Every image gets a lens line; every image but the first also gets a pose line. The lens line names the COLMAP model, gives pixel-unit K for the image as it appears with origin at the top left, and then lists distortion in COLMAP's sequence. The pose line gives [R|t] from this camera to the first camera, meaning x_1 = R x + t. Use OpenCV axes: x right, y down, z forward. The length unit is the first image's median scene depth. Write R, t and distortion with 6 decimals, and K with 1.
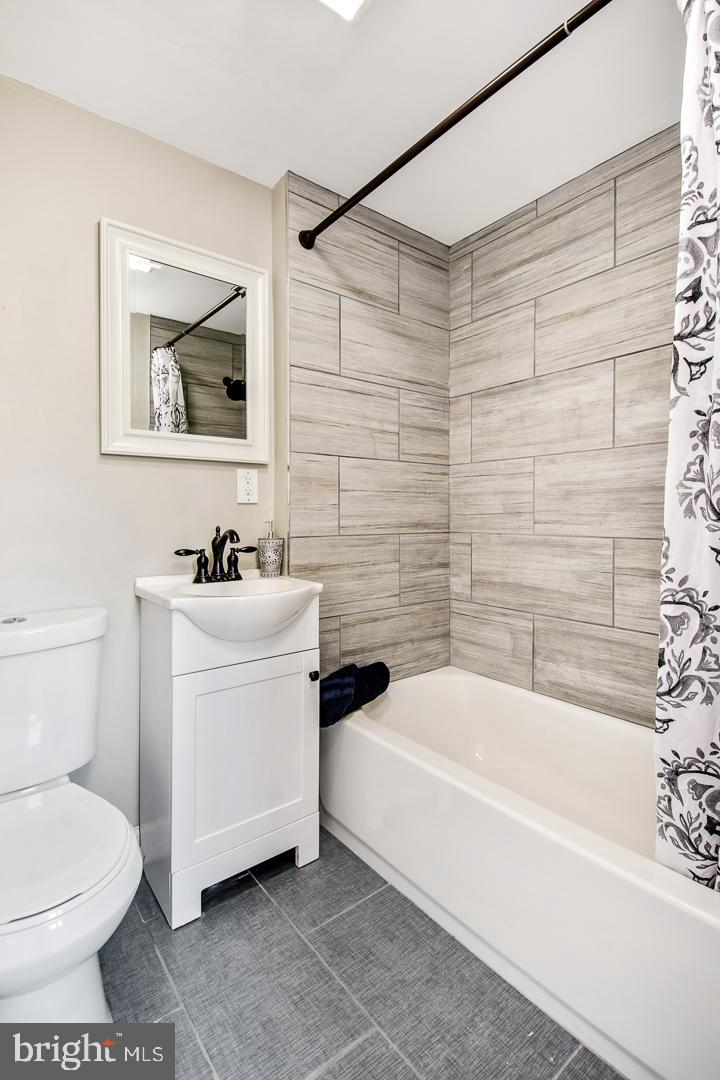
lens RADIAL K [[489.2, 0, 350.2], [0, 489.2, 548.9], [0, 0, 1]] dist [0.002880, -0.010036]
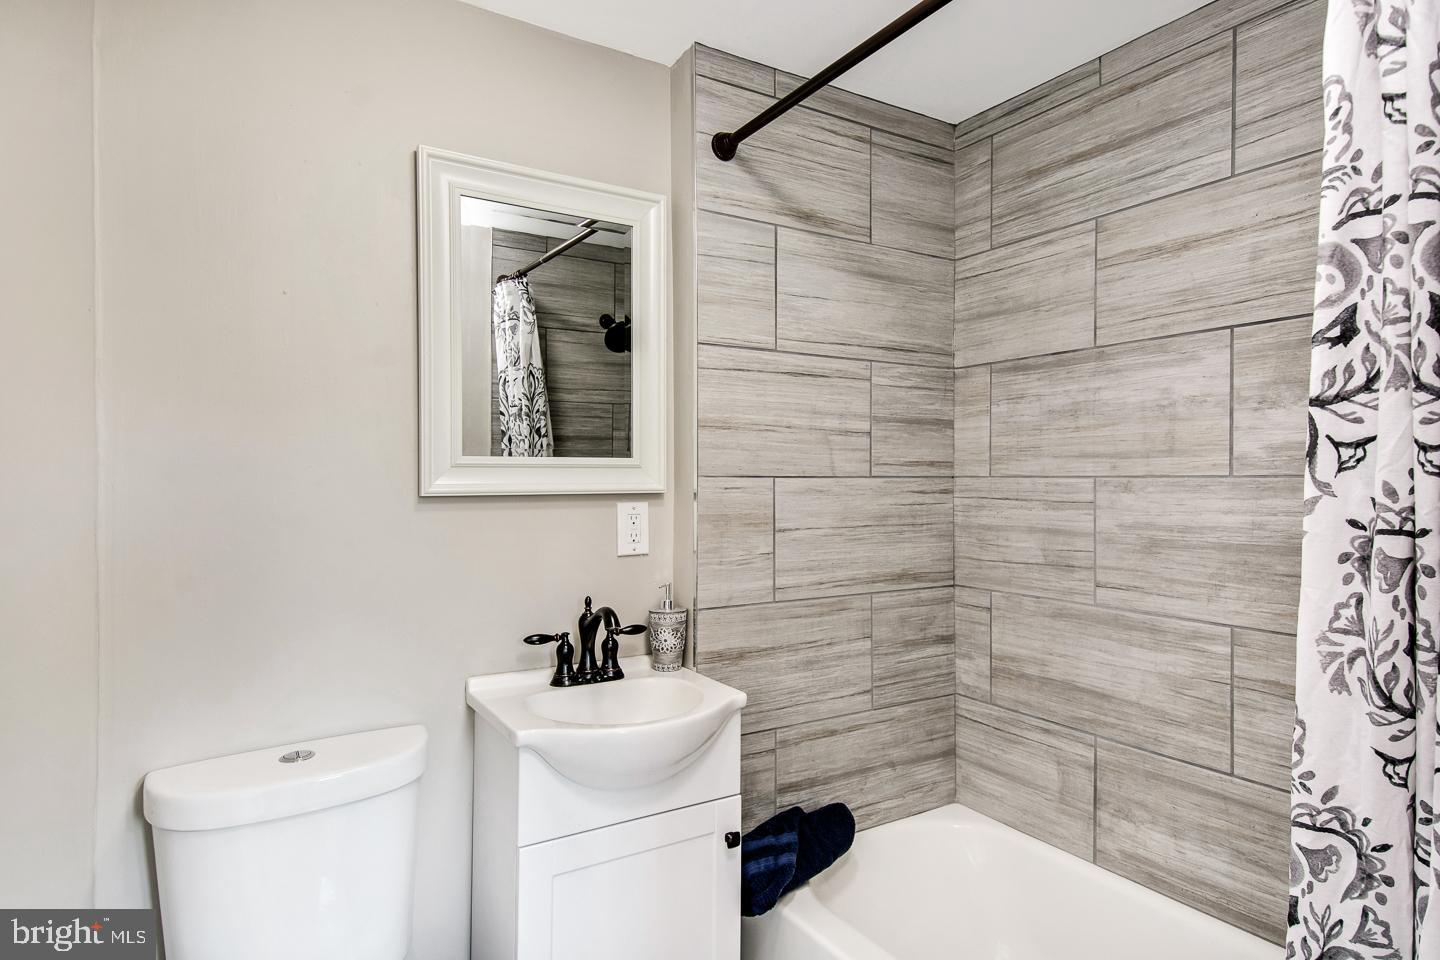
lens RADIAL K [[802.3, 0, 717.2], [0, 802.3, 470.7], [0, 0, 1]] dist [0.014100, -0.014396]
pose [[0.993498, 0.001417, -0.113839, 0.023225], [-0.002557, 0.999948, -0.009864, -0.194520], [0.113819, 0.010091, 0.993450, -0.050821]]
